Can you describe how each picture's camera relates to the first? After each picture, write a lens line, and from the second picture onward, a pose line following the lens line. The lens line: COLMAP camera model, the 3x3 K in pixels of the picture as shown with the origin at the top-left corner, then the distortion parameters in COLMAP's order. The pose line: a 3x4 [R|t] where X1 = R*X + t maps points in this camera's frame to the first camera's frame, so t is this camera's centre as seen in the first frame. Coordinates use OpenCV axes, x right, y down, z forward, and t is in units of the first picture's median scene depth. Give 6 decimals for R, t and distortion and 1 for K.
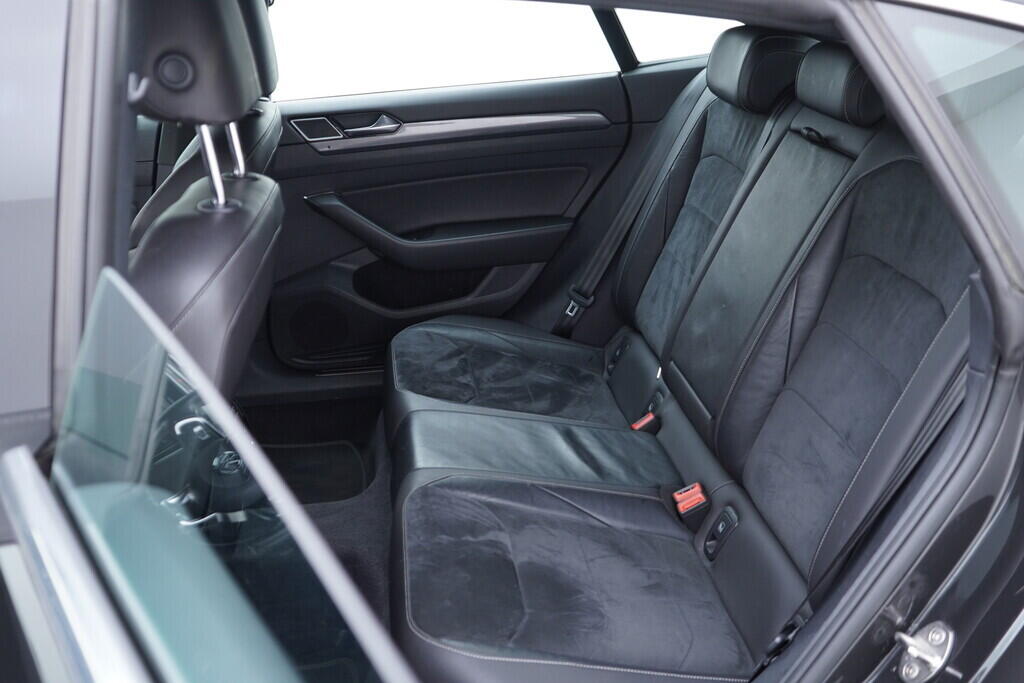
lens RADIAL K [[1049.9, 0, 513.3], [0, 1049.9, 340.1], [0, 0, 1]] dist [0.009270, 0.000000]
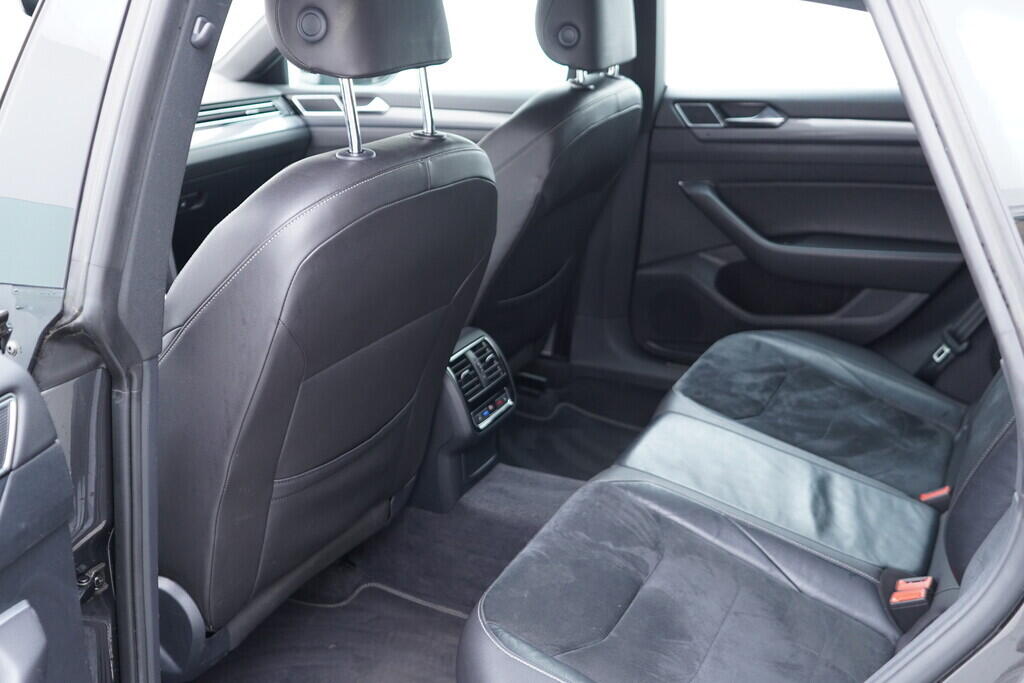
lens RADIAL K [[1049.9, 0, 512.8], [0, 1049.9, 342.7], [0, 0, 1]] dist [0.009270, 0.000000]
pose [[0.821933, 0.208160, -0.530185, 0.230648], [-0.206663, 0.976384, 0.062961, -0.020117], [0.530770, 0.057820, 0.845541, 0.094047]]
